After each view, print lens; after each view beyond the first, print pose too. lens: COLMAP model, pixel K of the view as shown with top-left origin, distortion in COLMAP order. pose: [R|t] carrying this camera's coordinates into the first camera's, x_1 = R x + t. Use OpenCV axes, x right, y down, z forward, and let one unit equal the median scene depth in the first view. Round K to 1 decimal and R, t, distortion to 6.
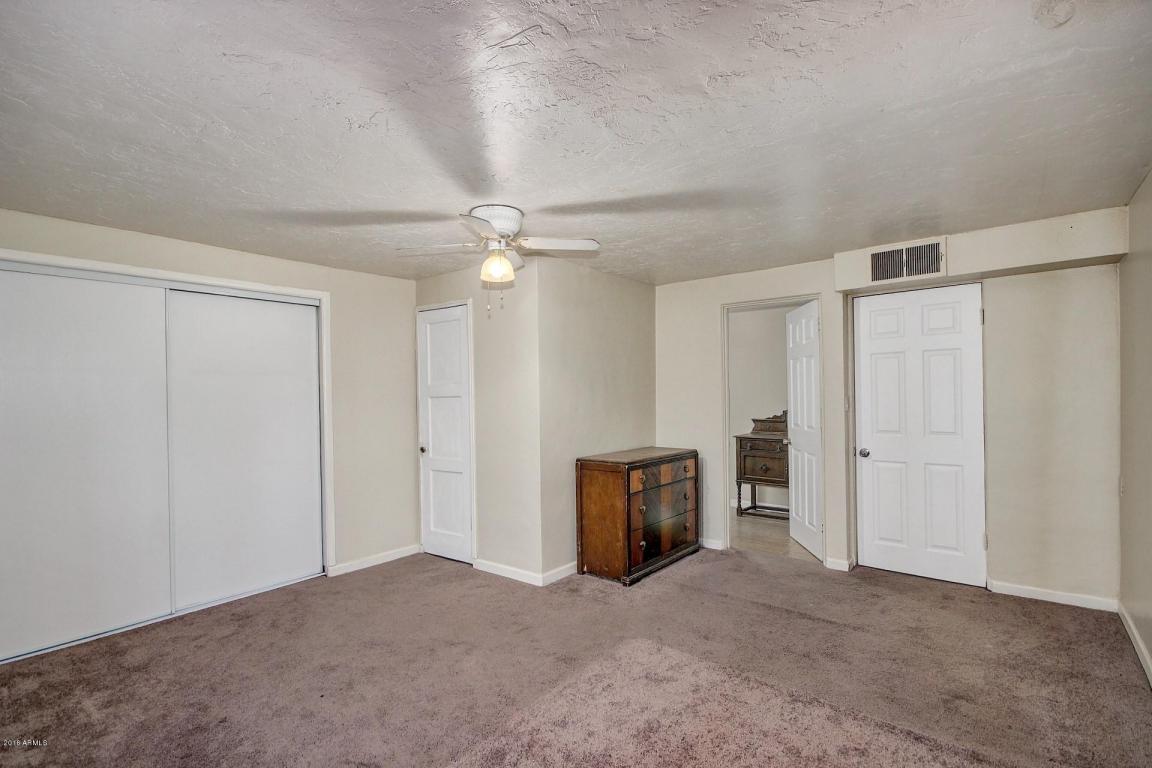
lens RADIAL K [[536.0, 0, 576.7], [0, 536.0, 398.9], [0, 0, 1]] dist [-0.001430, -0.001518]
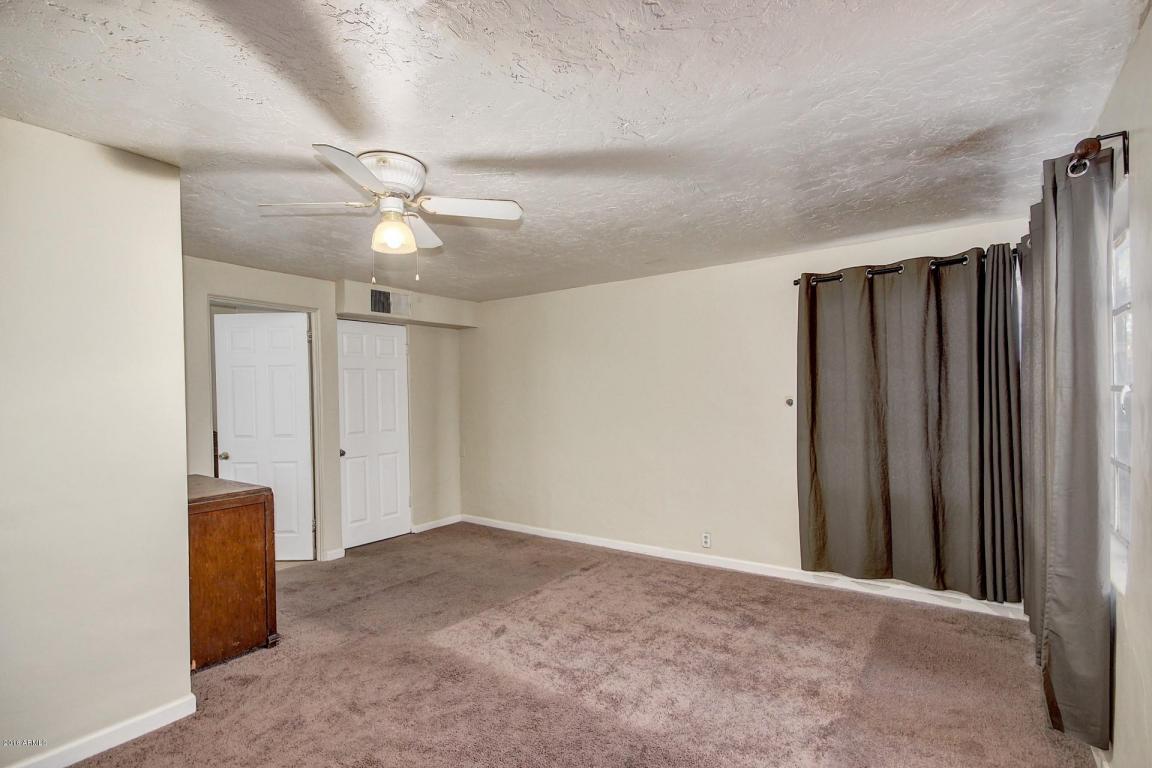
lens RADIAL K [[536.0, 0, 576.7], [0, 536.0, 398.9], [0, 0, 1]] dist [-0.001430, -0.001518]
pose [[-0.058890, 0.011353, 0.998200, -0.758096], [0.028395, 0.999550, -0.009693, 0.010231], [-0.997861, 0.027773, -0.059186, 0.628862]]
